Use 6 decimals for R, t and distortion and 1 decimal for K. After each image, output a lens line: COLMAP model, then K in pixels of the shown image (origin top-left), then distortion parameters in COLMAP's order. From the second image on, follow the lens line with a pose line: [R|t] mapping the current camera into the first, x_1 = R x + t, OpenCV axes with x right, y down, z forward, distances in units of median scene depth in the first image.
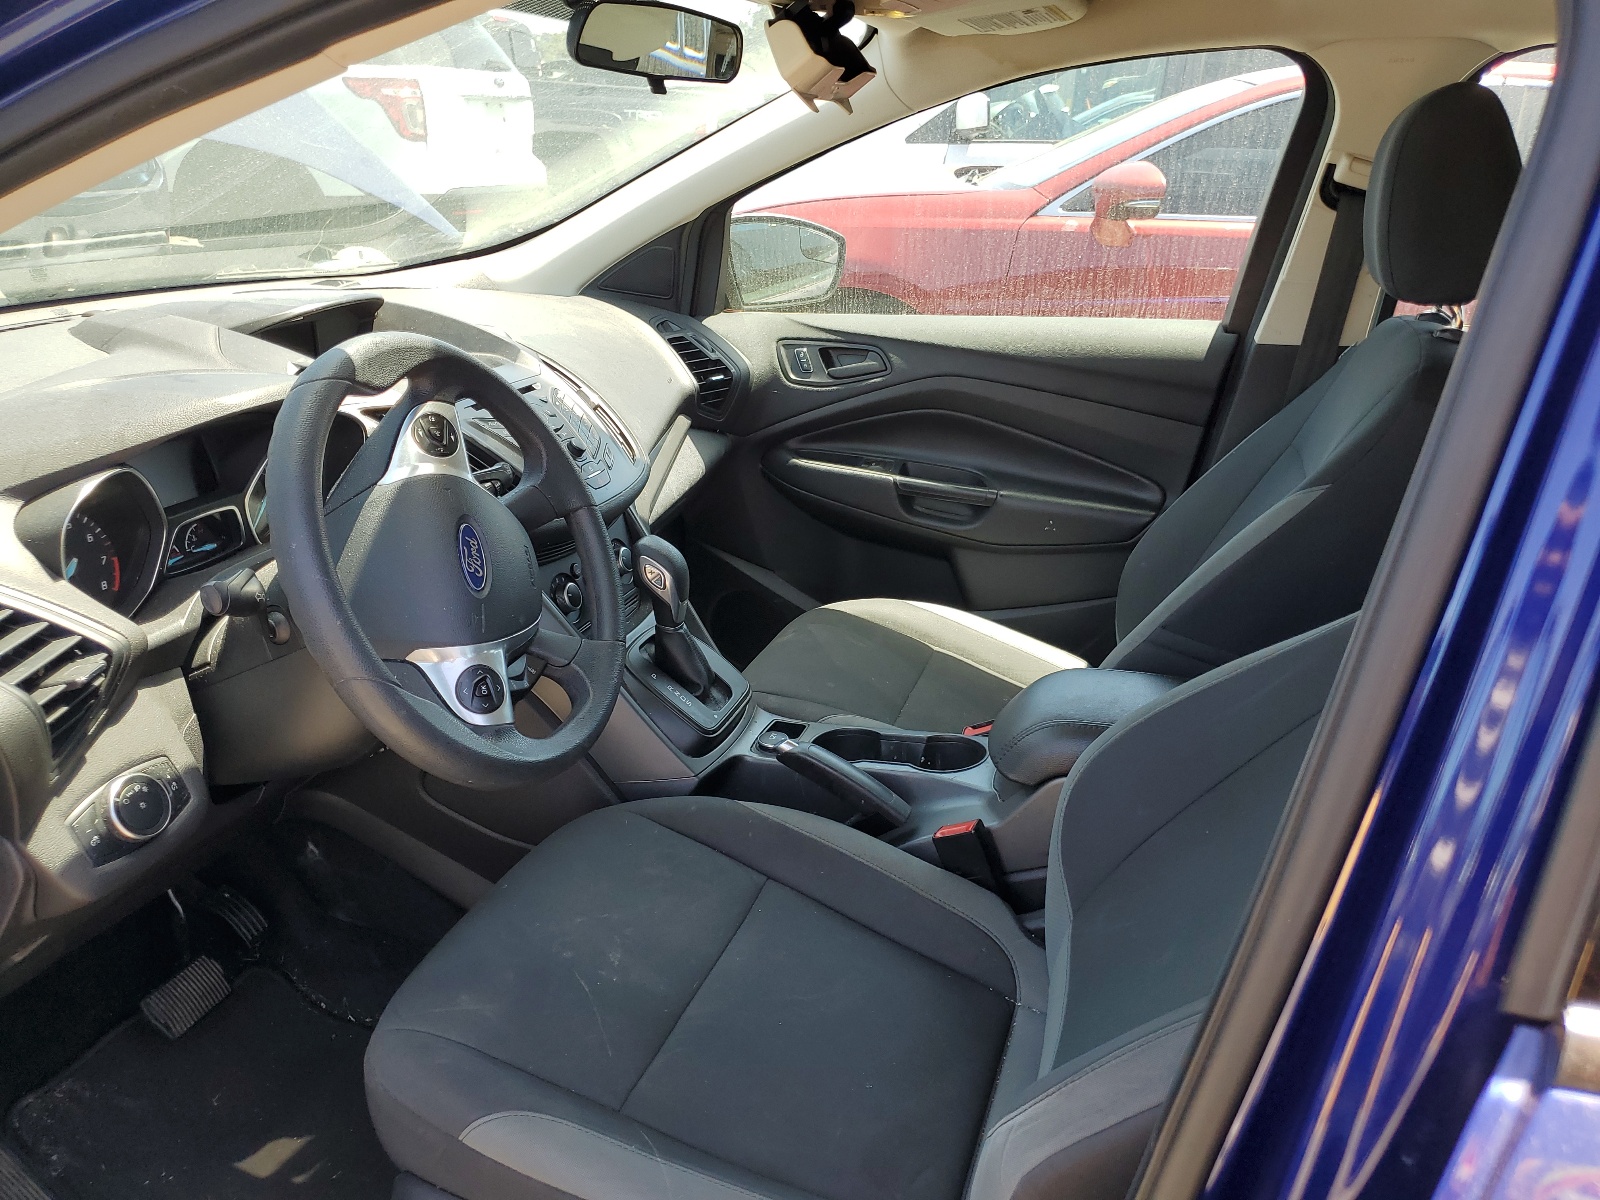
lens RADIAL K [[1209.0, 0, 800.0], [0, 1209.0, 600.0], [0, 0, 1]] dist [-0.000591, -0.002139]
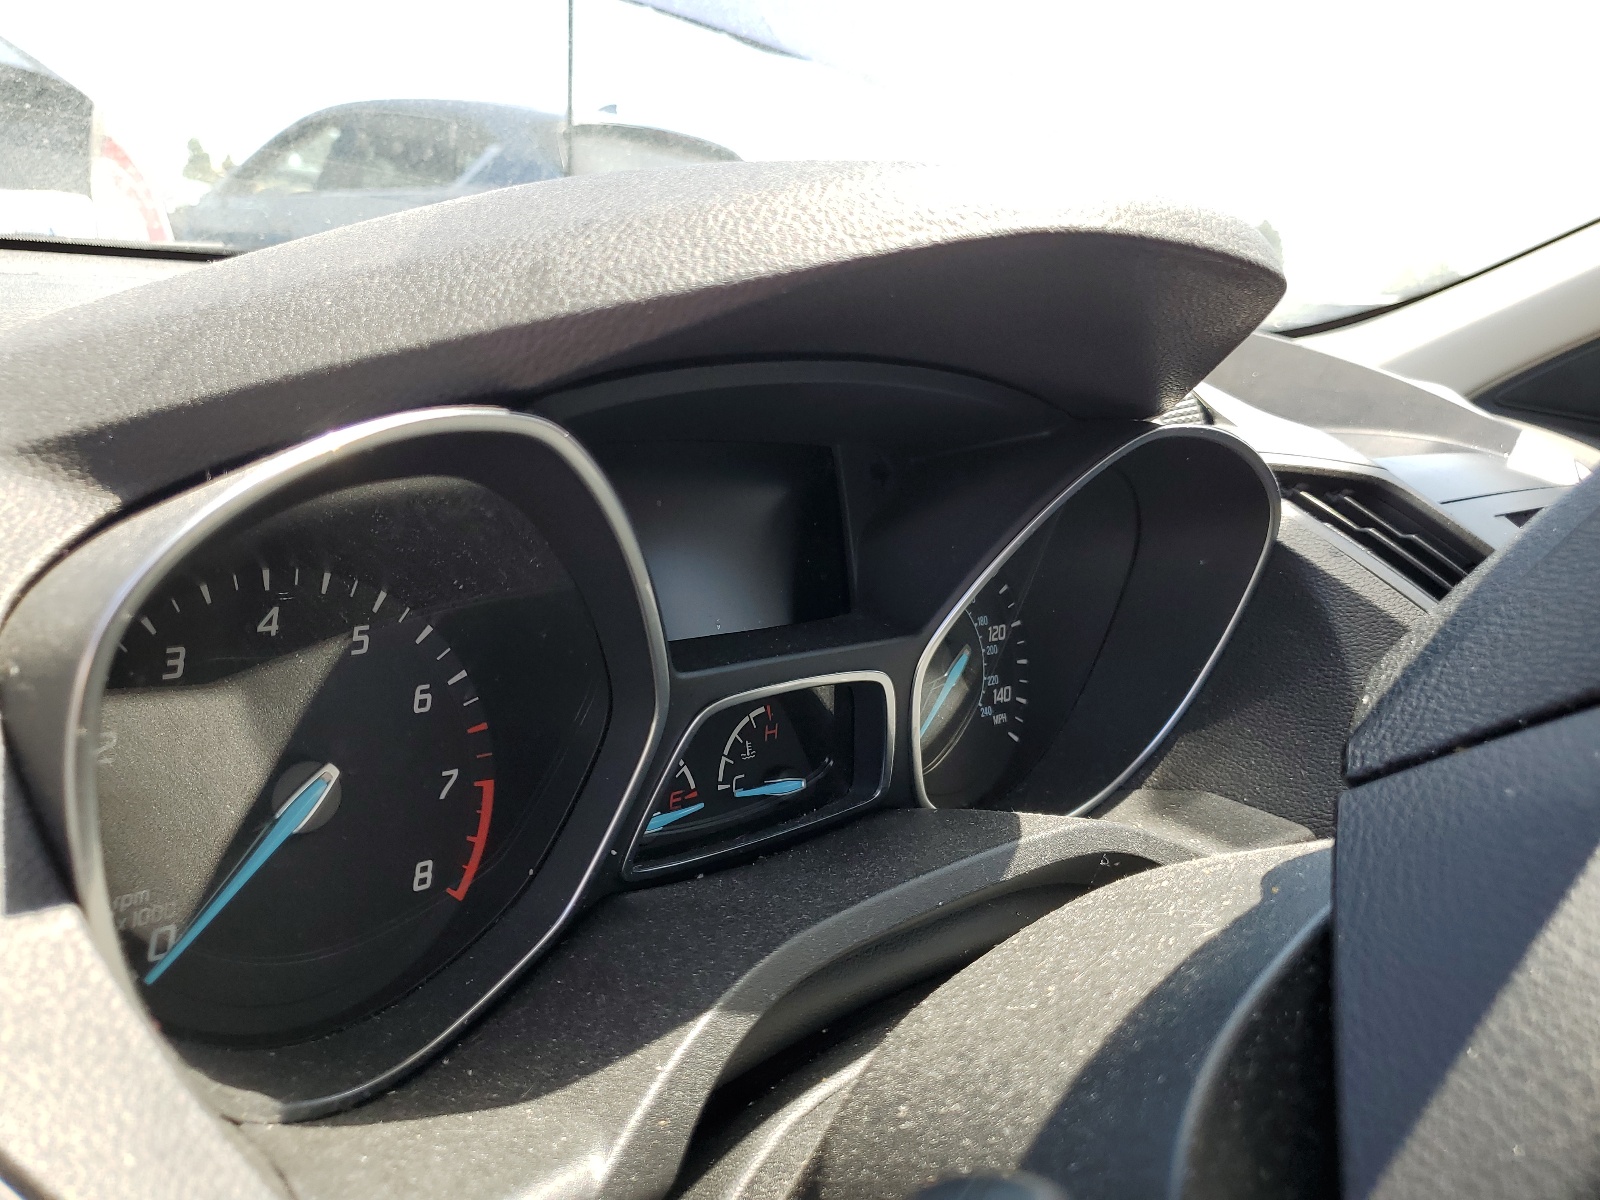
lens RADIAL K [[1209.0, 0, 800.0], [0, 1209.0, 600.0], [0, 0, 1]] dist [-0.000591, -0.002139]
pose [[0.883694, 0.143223, -0.445615, -0.354137], [-0.218790, 0.968020, -0.122753, -0.053890], [0.413783, 0.205972, 0.886769, 0.717136]]
